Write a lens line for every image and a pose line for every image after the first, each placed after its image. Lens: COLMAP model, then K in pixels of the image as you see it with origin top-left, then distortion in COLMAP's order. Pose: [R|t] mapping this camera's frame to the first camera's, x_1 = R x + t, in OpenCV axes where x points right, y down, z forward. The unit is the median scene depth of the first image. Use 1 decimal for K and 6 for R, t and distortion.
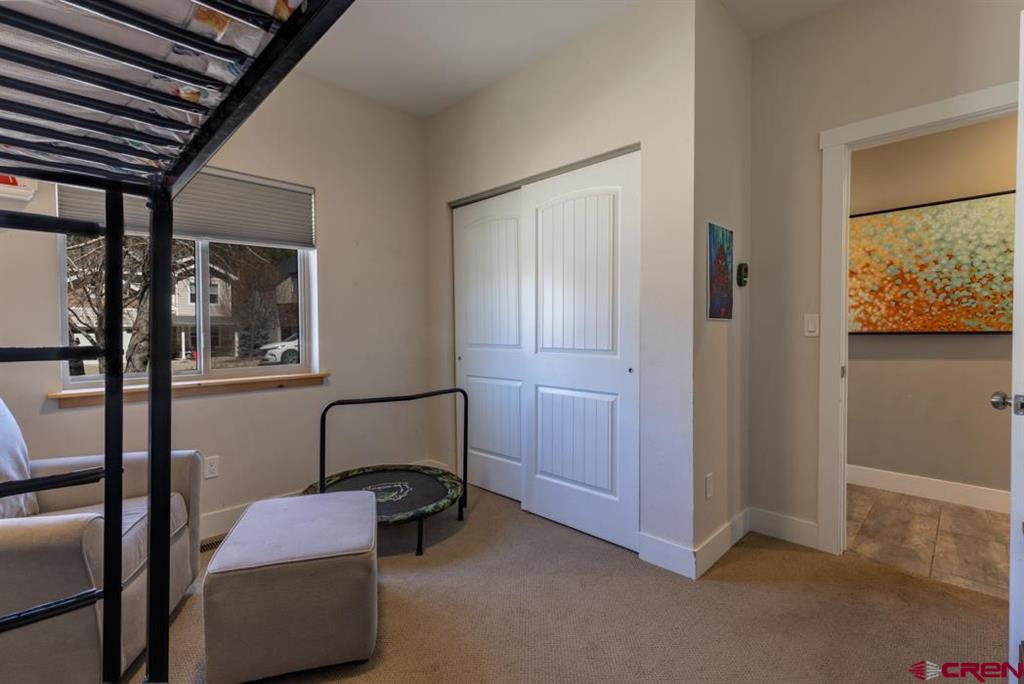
lens RADIAL K [[459.7, 0, 512.0], [0, 459.7, 342.0], [0, 0, 1]] dist [0.006364, -0.000167]
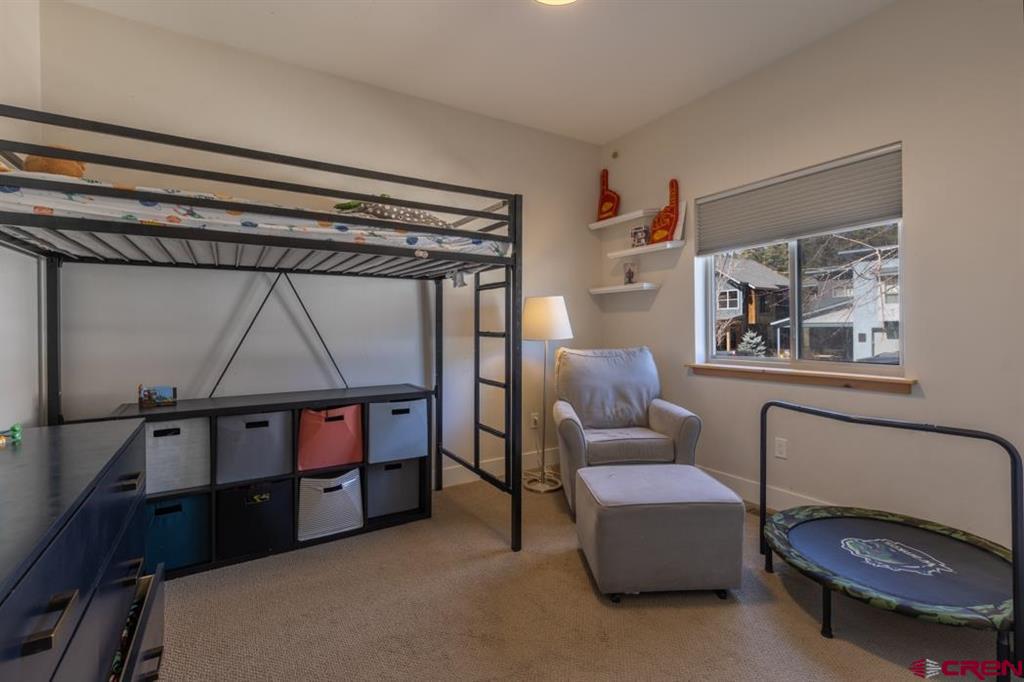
lens RADIAL K [[459.7, 0, 512.0], [0, 459.7, 341.0], [0, 0, 1]] dist [0.006364, -0.000167]
pose [[-0.244187, 0.026042, -0.969378, 0.534497], [-0.019650, 0.999301, 0.031795, -0.006121], [0.969529, 0.026812, -0.243505, 0.616674]]
